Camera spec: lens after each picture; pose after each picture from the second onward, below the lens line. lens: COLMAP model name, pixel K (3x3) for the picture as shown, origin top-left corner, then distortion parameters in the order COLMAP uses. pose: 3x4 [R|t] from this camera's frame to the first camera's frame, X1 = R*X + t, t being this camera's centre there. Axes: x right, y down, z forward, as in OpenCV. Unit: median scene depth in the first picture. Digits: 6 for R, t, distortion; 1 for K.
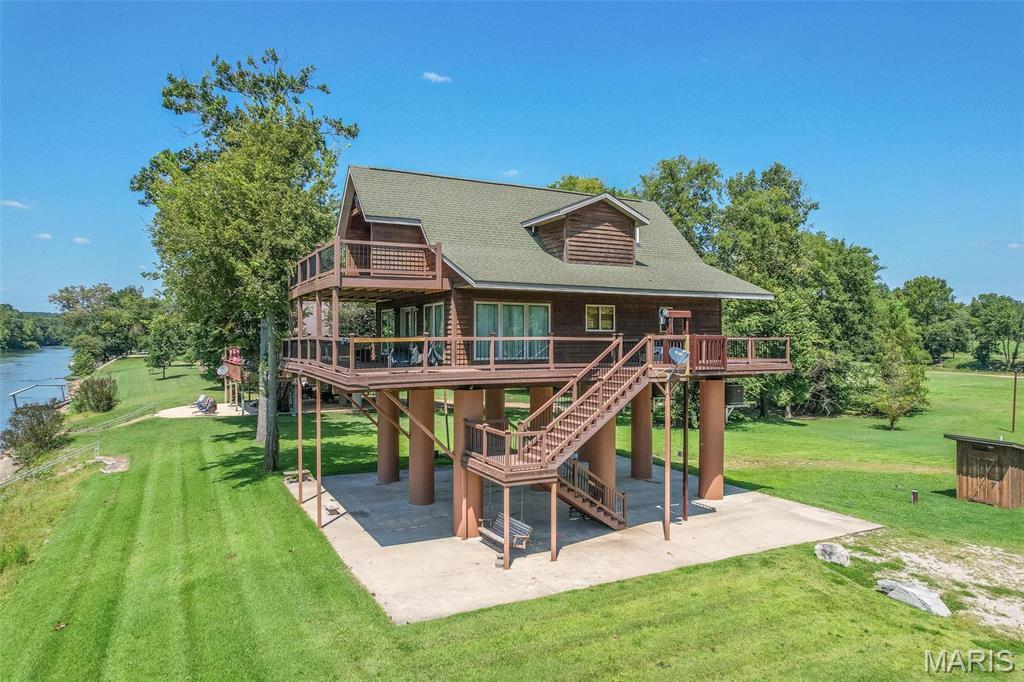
lens RADIAL K [[654.0, 0, 514.8], [0, 654.0, 340.9], [0, 0, 1]] dist [-0.079314, 0.075739]
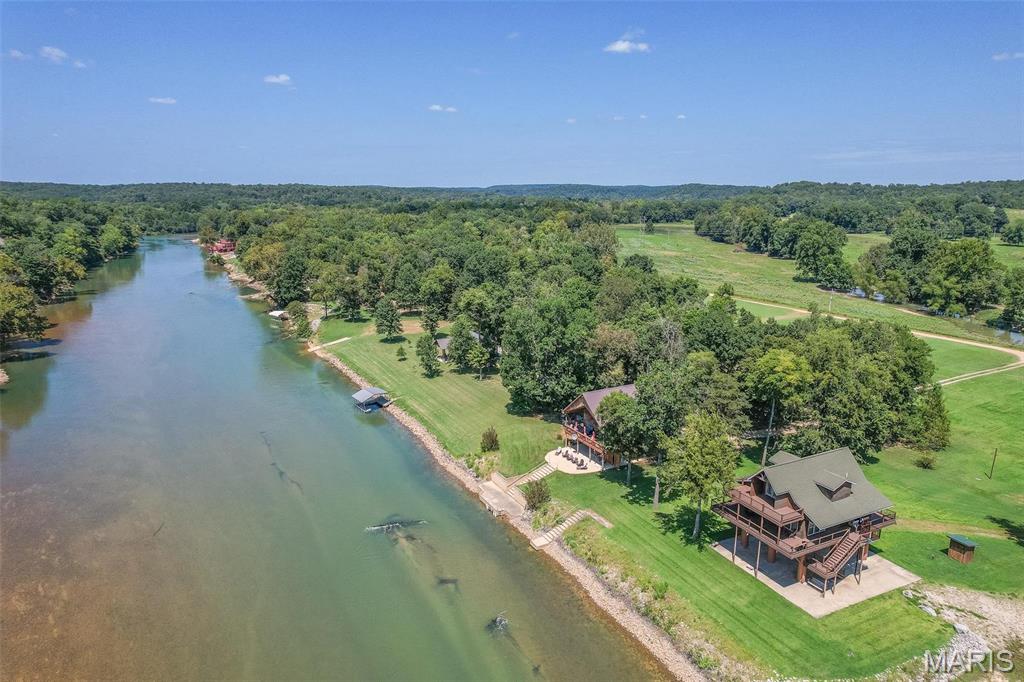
lens RADIAL K [[653.7, 0, 515.5], [0, 653.7, 341.3], [0, 0, 1]] dist [-0.080114, 0.072447]
pose [[0.999237, 0.007230, -0.038391, -1.393306], [0.001350, 0.975750, 0.218882, -1.615623], [0.039043, -0.218767, 0.974996, -2.022595]]
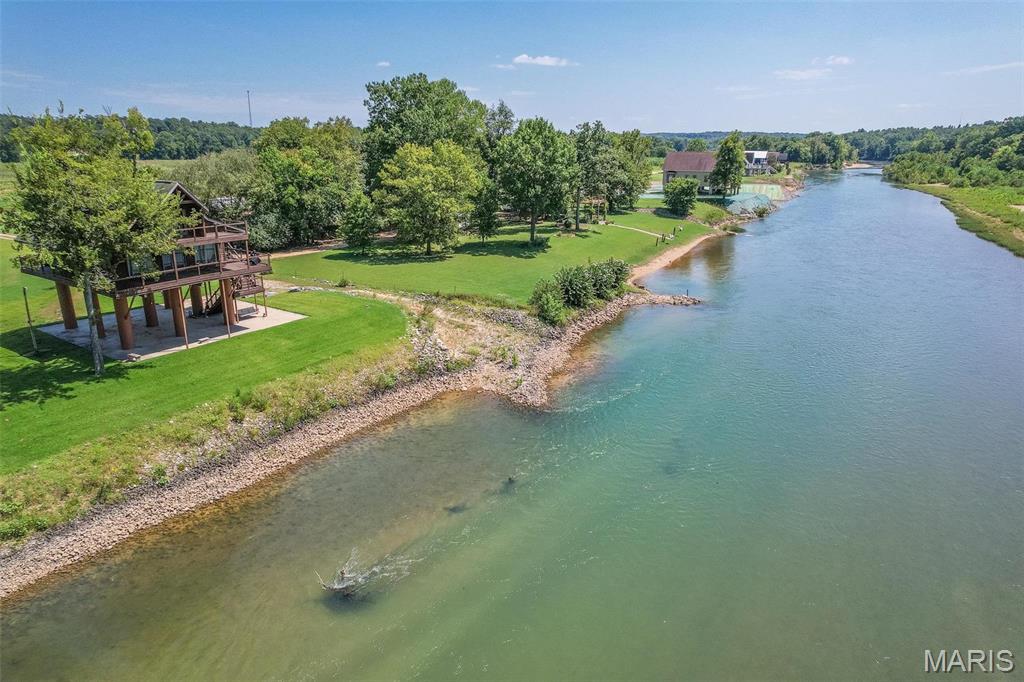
lens RADIAL K [[654.0, 0, 514.8], [0, 654.0, 340.9], [0, 0, 1]] dist [-0.079314, 0.075739]
pose [[-0.449752, -0.260995, 0.854169, -2.765624], [0.005848, 0.955471, 0.295028, -0.404214], [-0.893135, 0.137684, -0.428198, 1.028969]]
